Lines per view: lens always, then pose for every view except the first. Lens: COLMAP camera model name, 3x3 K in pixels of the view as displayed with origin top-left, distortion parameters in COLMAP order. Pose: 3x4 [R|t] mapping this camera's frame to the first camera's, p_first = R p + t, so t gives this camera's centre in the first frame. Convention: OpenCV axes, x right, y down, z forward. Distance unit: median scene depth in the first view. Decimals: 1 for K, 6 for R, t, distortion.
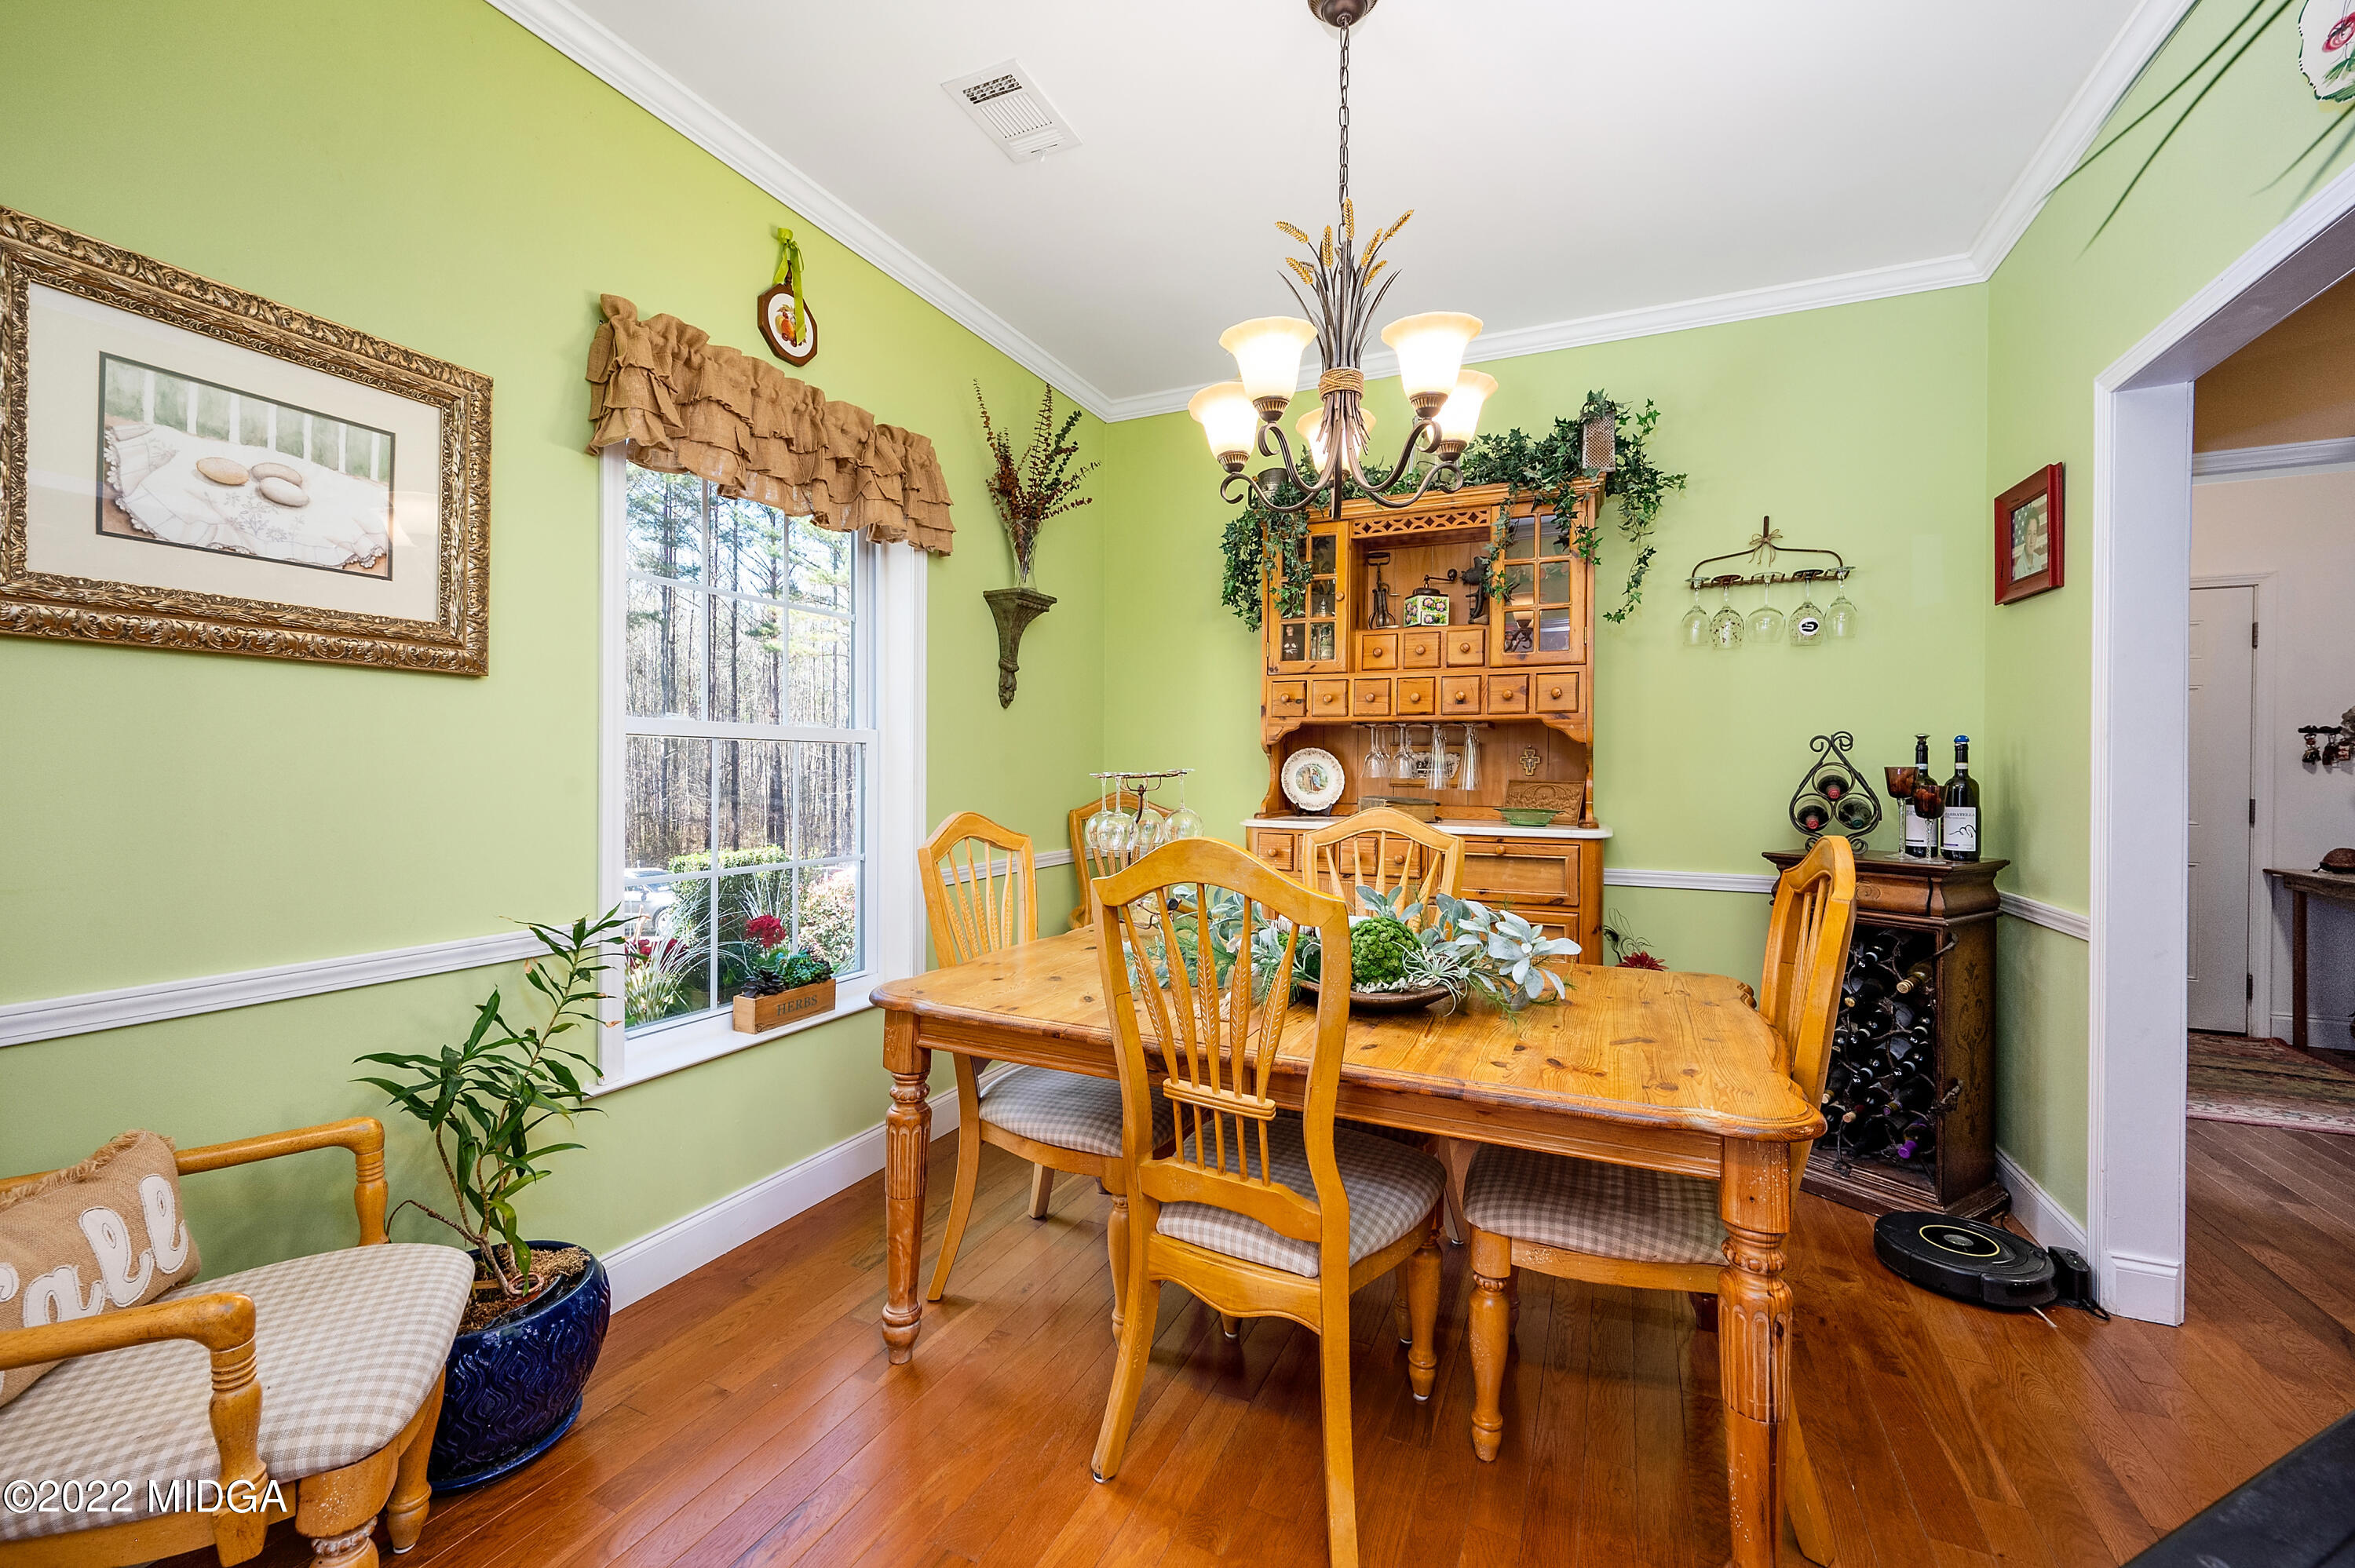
lens RADIAL K [[954.5, 0, 1177.4], [0, 954.5, 781.1], [0, 0, 1]] dist [0.000068, 0.000052]
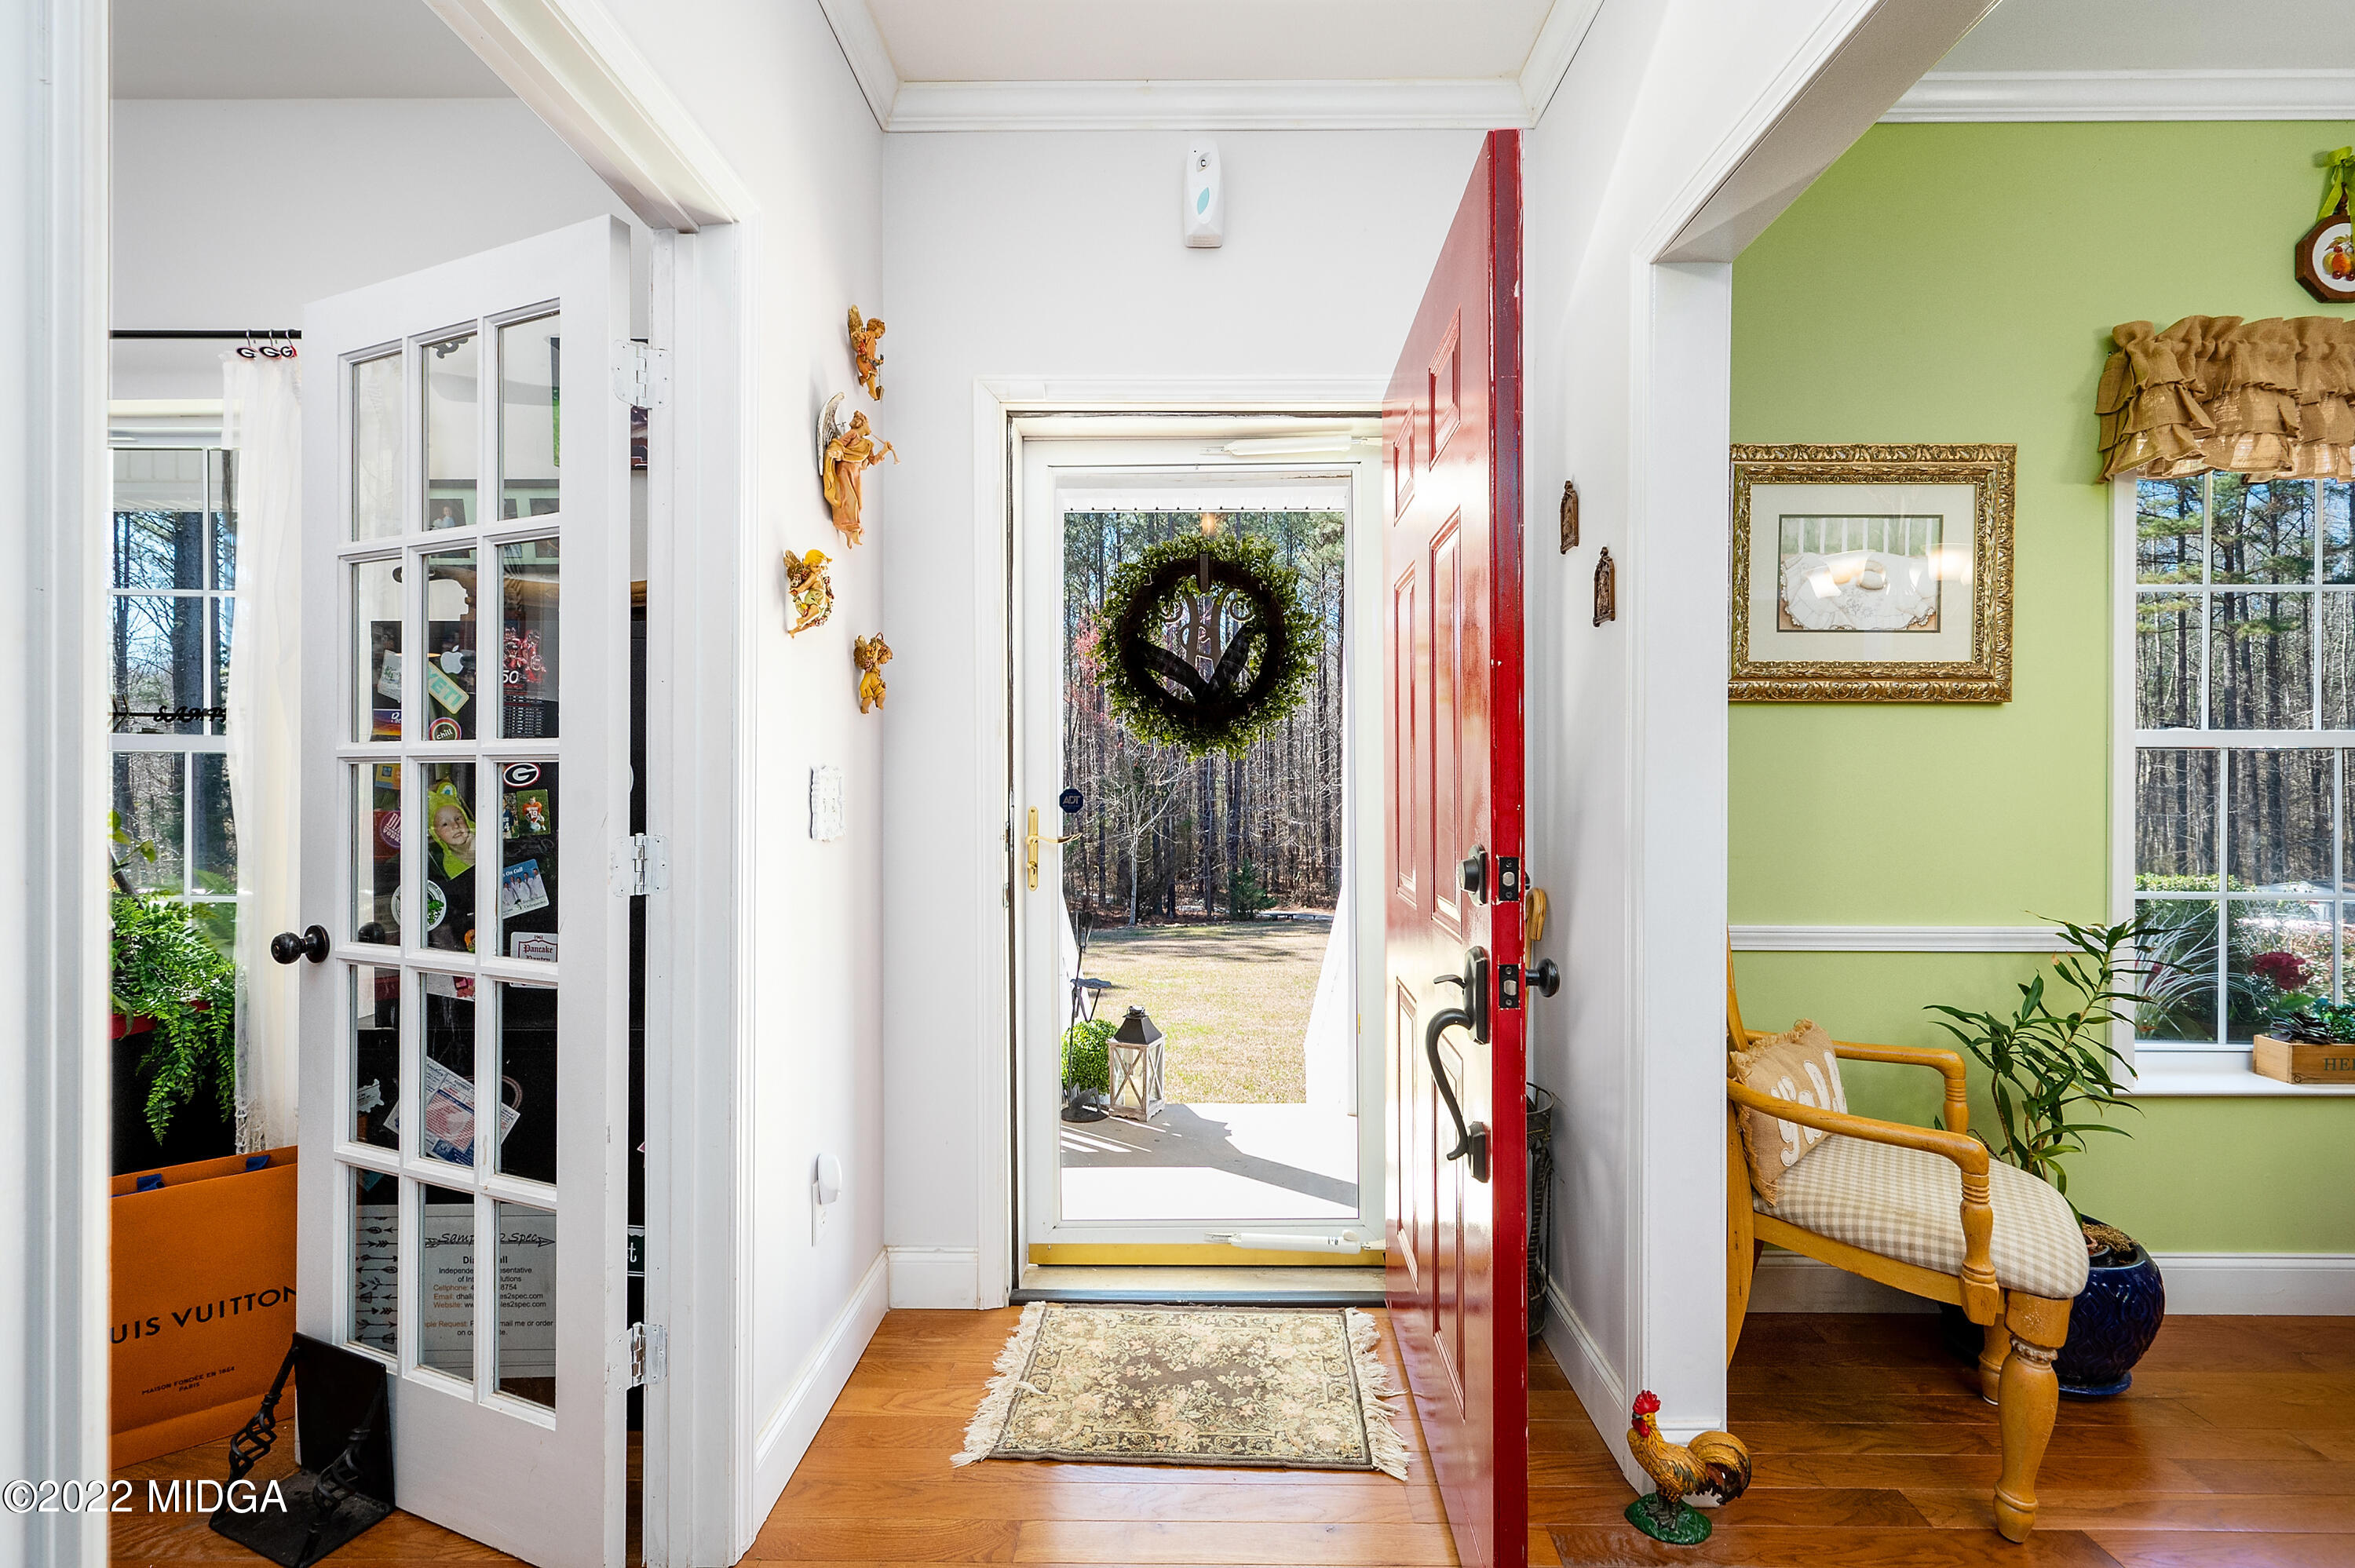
lens RADIAL K [[954.5, 0, 1177.4], [0, 954.5, 781.1], [0, 0, 1]] dist [0.000068, 0.000052]
pose [[0.410122, -0.000567, -0.912031, -0.084840], [-0.012058, 0.999909, -0.006043, 0.005227], [0.911951, 0.013475, 0.410078, -0.413791]]
